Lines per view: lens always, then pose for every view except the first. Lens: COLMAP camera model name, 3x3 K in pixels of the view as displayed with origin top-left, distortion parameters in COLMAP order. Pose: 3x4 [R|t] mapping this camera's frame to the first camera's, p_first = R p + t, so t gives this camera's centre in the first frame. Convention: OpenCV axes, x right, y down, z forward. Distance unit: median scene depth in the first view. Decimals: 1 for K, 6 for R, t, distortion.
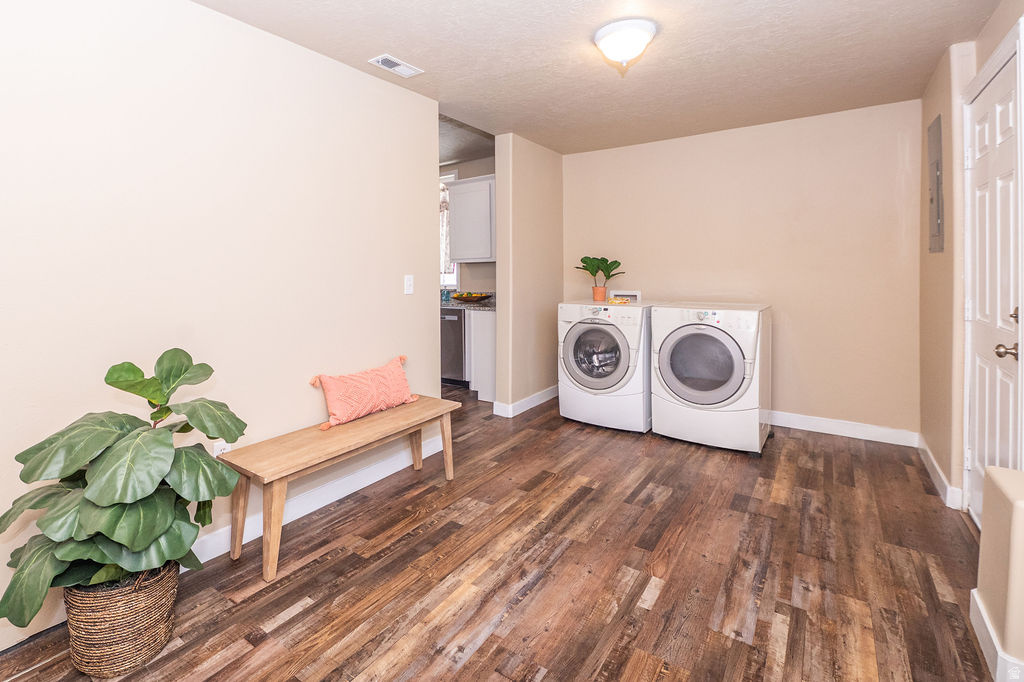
lens RADIAL K [[408.0, 0, 516.2], [0, 408.0, 337.9], [0, 0, 1]] dist [-0.012265, -0.000082]
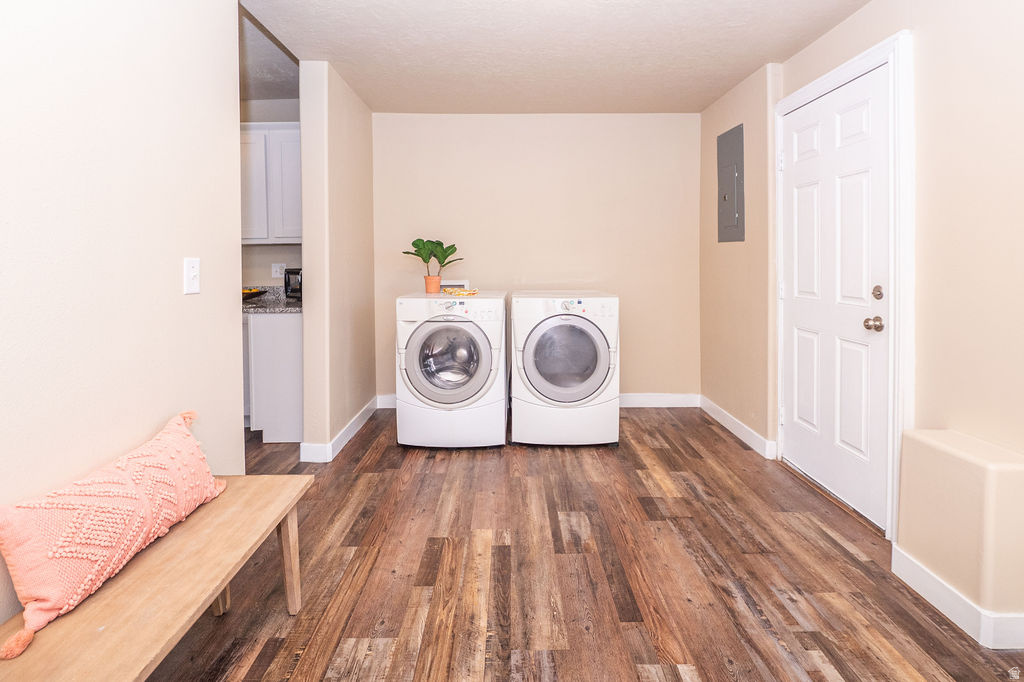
lens RADIAL K [[434.1, 0, 511.6], [0, 434.1, 306.1], [0, 0, 1]] dist [-0.011267, -0.000311]
pose [[0.857796, -0.050511, 0.511502, -0.177596], [0.079698, 0.996194, -0.035282, -0.033998], [-0.507773, 0.071031, 0.858558, 0.275041]]
